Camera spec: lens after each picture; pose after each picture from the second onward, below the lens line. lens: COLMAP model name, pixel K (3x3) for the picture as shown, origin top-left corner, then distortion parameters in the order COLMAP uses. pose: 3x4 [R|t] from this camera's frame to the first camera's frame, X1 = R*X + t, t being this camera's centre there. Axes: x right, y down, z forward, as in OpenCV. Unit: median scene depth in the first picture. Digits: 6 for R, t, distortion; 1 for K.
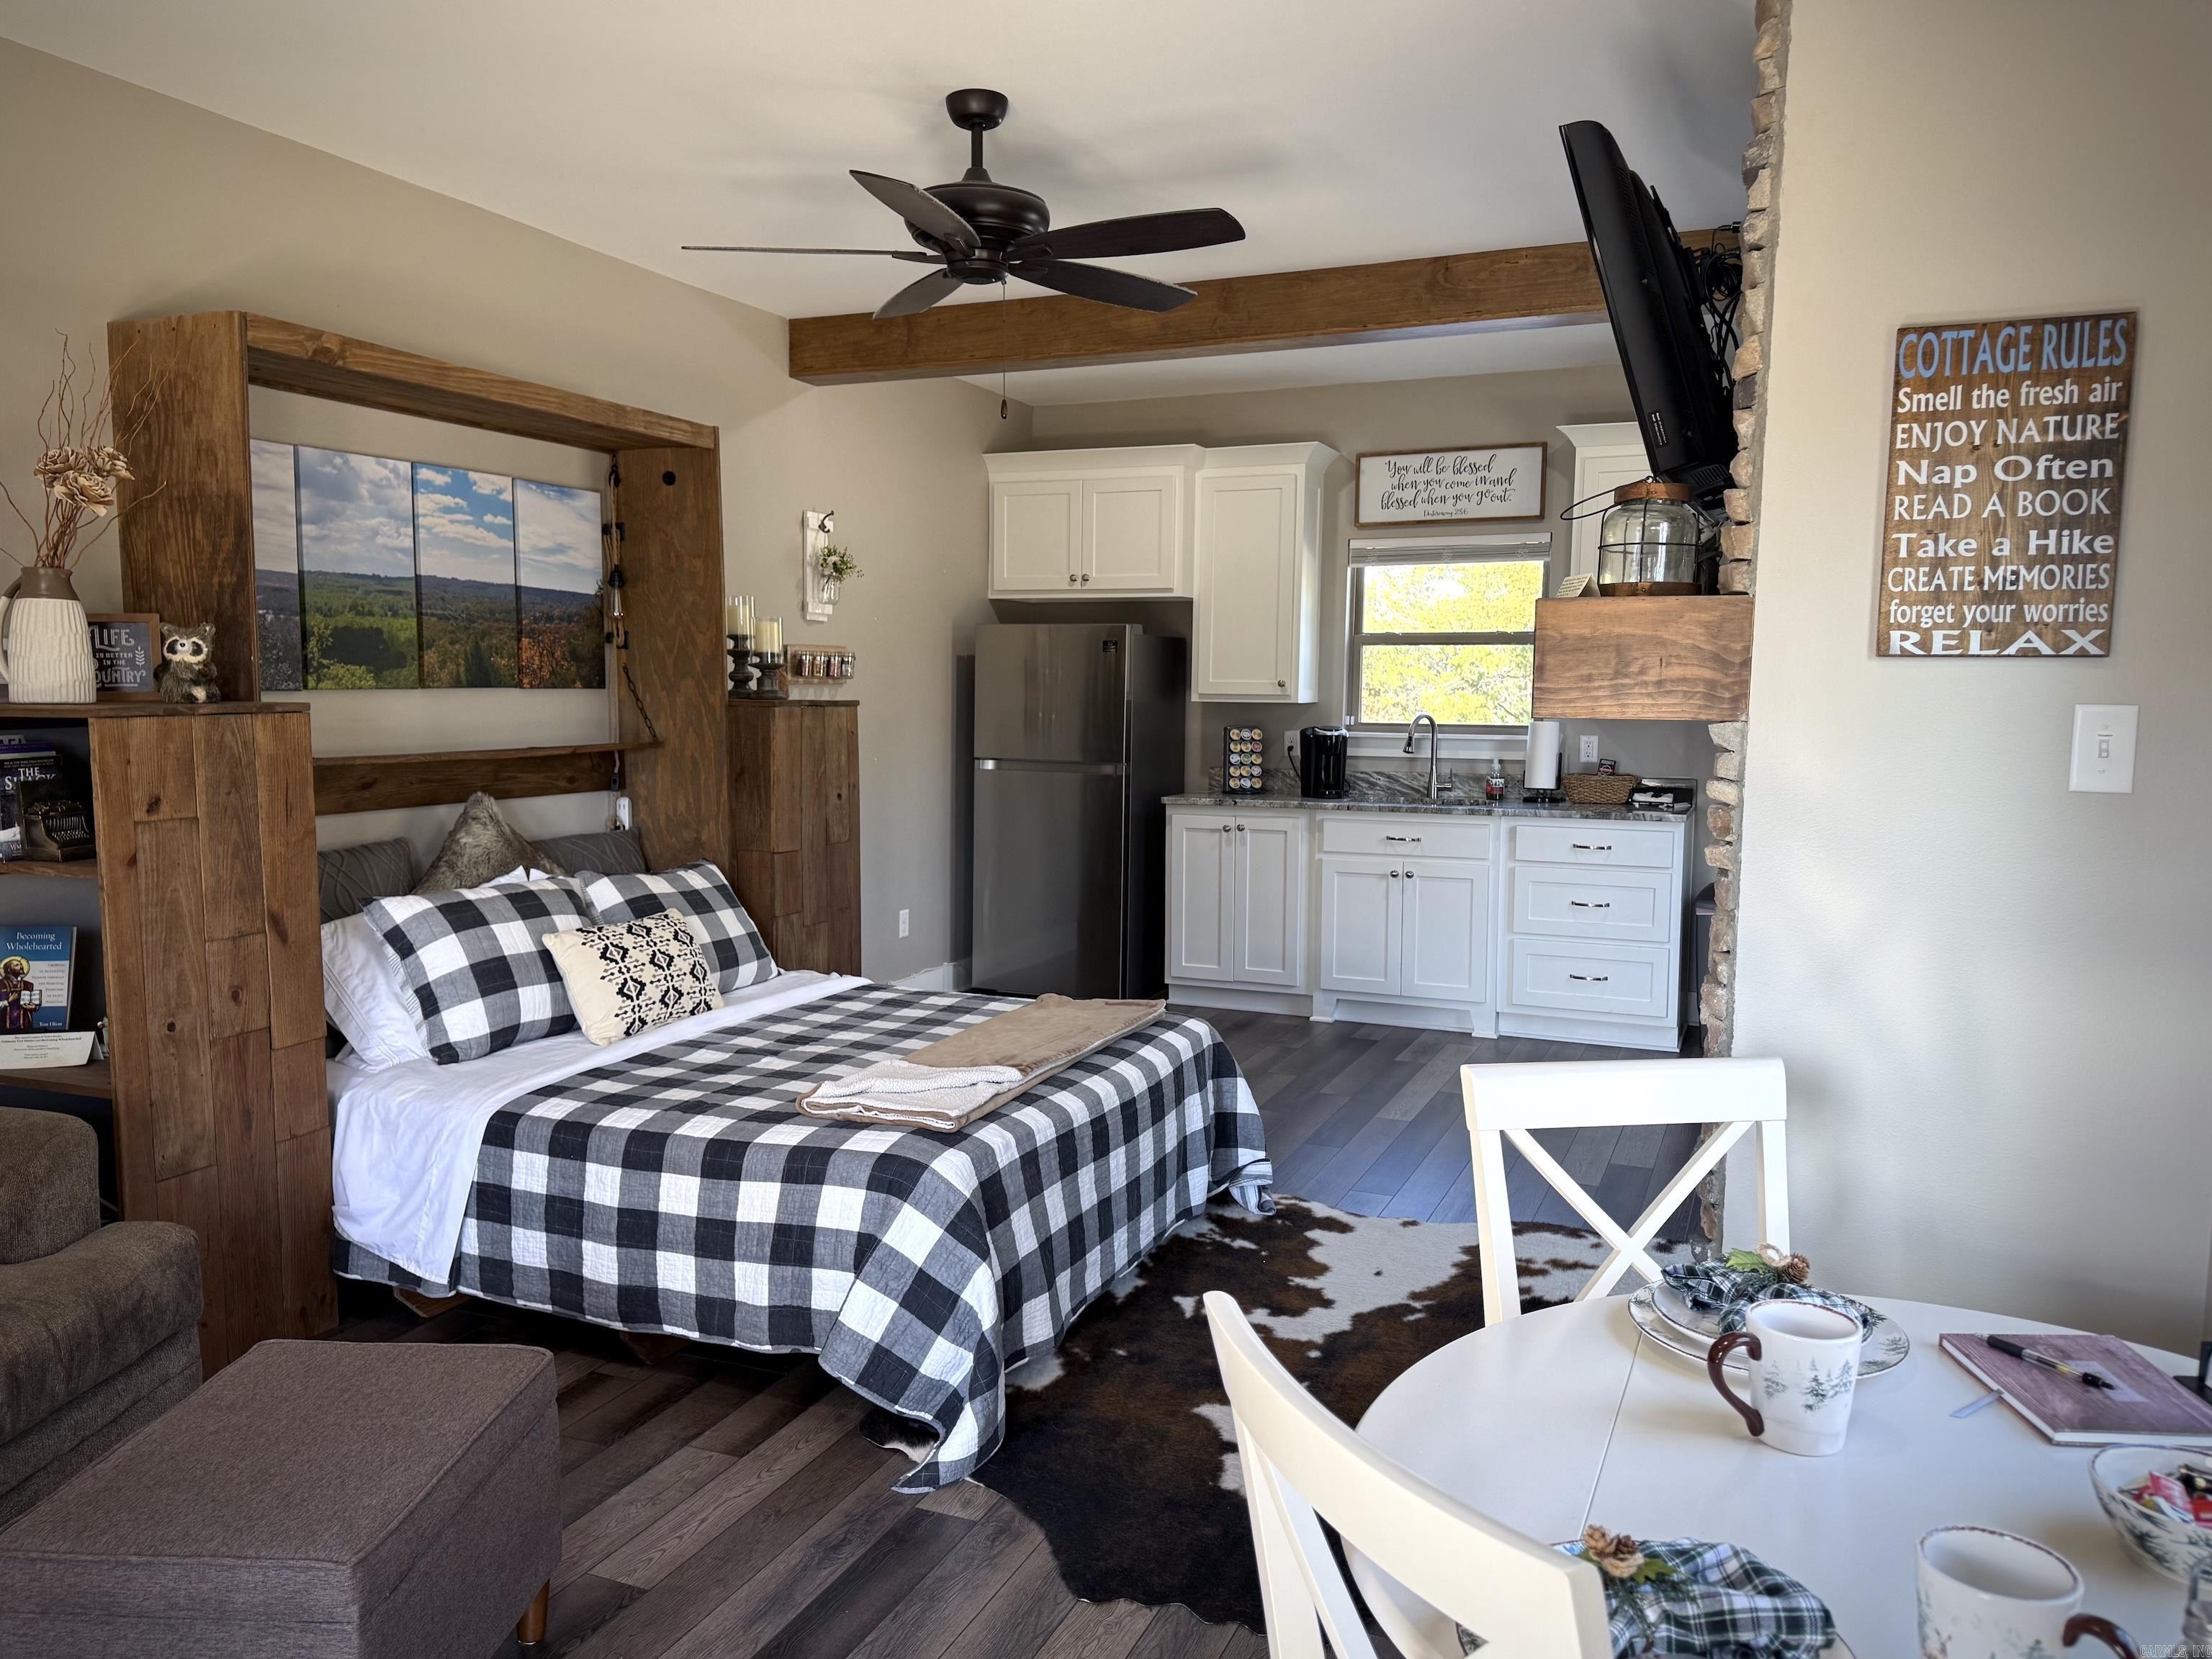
lens RADIAL K [[1581.6, 0, 1094.7], [0, 1581.6, 831.0], [0, 0, 1]] dist [0.058562, -0.073339]
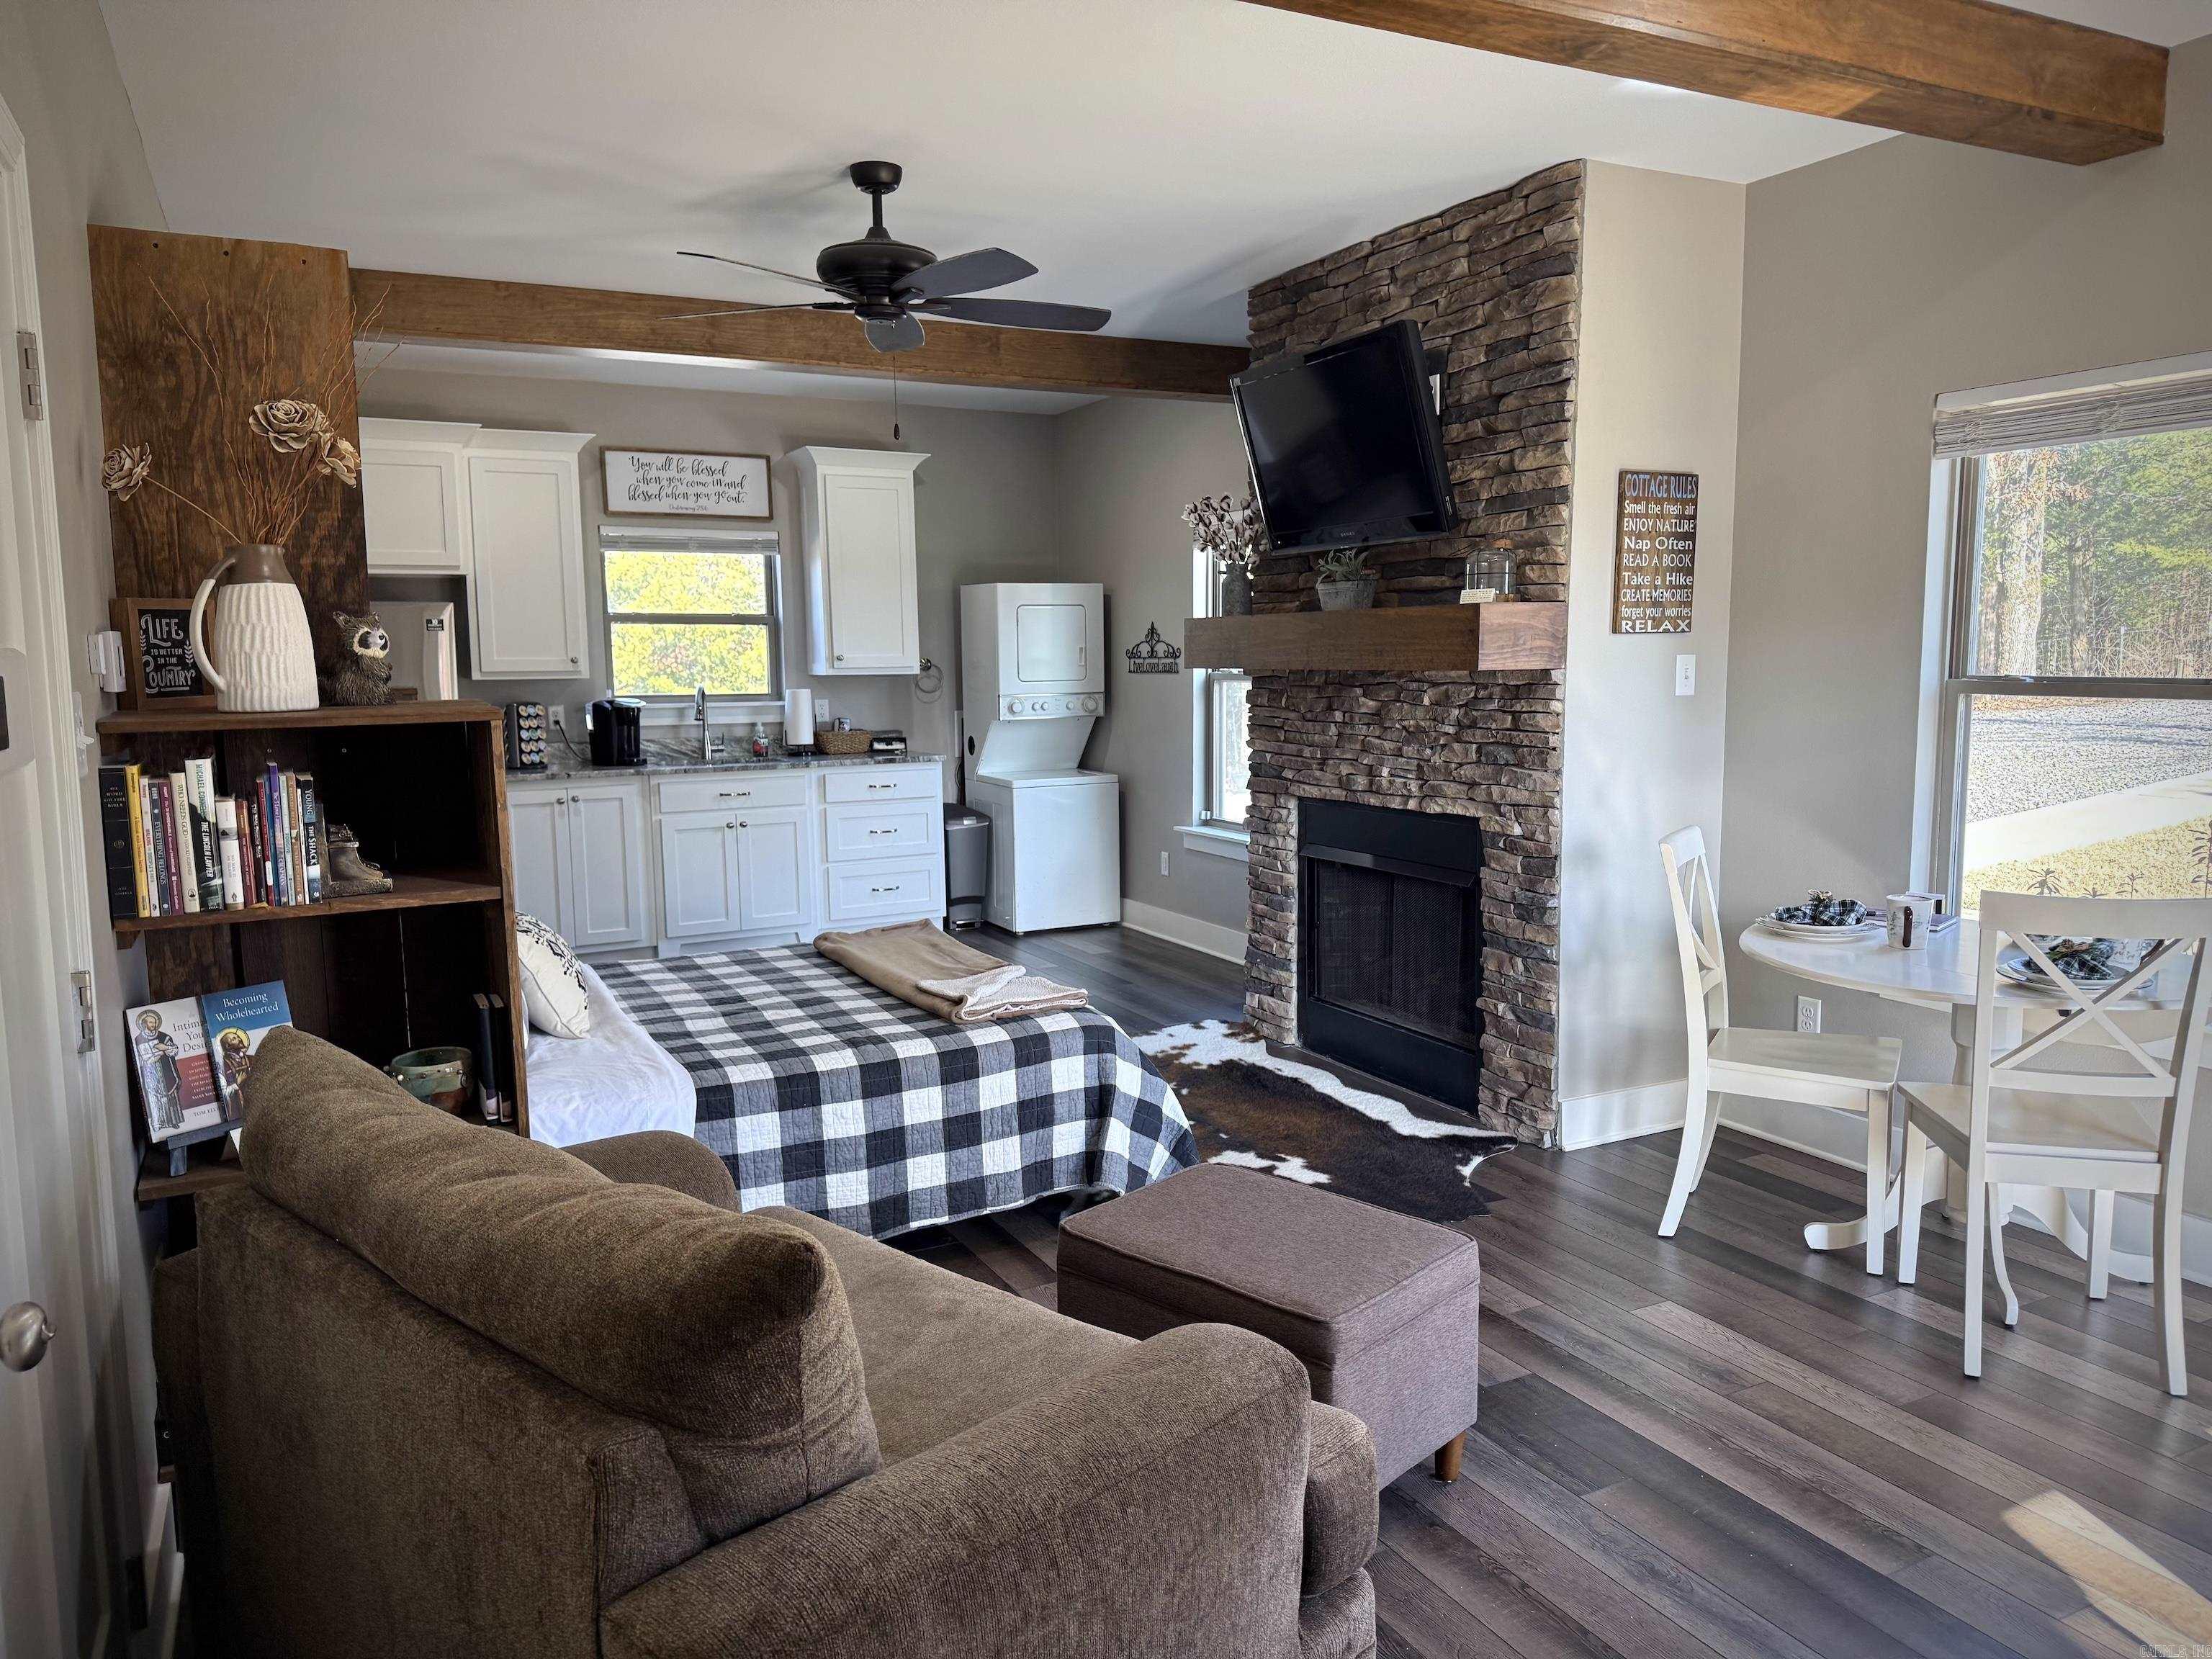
lens RADIAL K [[1581.6, 0, 1017.7], [0, 1581.6, 843.7], [0, 0, 1]] dist [0.058562, -0.073339]
pose [[0.651281, -0.109195, 0.750939, -0.948812], [0.090675, 0.993701, 0.065853, -0.028935], [-0.753400, 0.025203, 0.657079, 0.159455]]
